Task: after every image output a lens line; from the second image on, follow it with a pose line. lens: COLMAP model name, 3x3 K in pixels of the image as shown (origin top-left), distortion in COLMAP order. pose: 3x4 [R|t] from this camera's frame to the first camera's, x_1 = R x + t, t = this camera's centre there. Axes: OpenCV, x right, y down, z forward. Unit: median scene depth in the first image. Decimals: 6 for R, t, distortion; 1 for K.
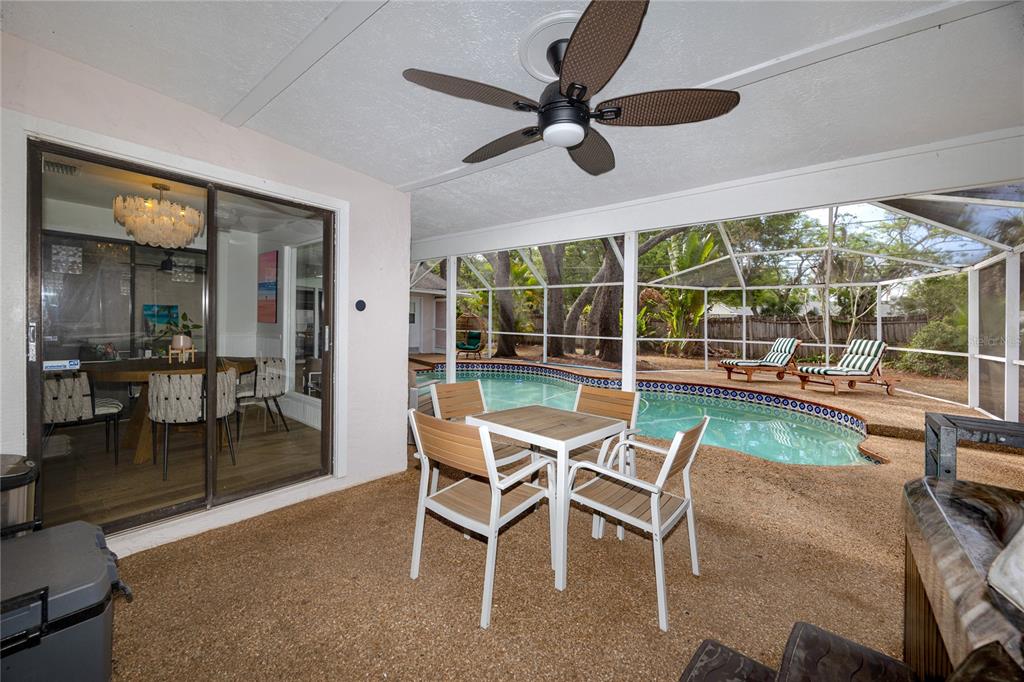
lens RADIAL K [[406.1, 0, 510.8], [0, 406.1, 330.8], [0, 0, 1]] dist [-0.001225, -0.000238]
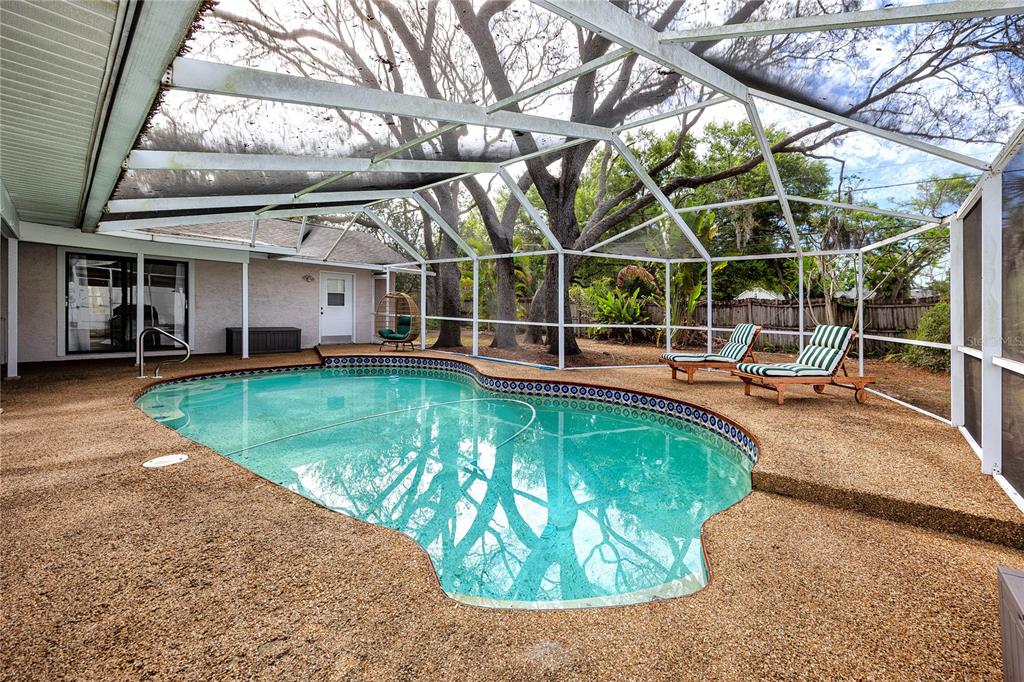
lens RADIAL K [[438.7, 0, 575.2], [0, 438.7, 316.5], [0, 0, 1]] dist [-0.000690, -0.000038]
pose [[0.998123, 0.002905, 0.061167, 0.326548], [-0.002616, 0.999985, -0.004802, 0.010146], [-0.061180, 0.004633, 0.998116, 0.221998]]
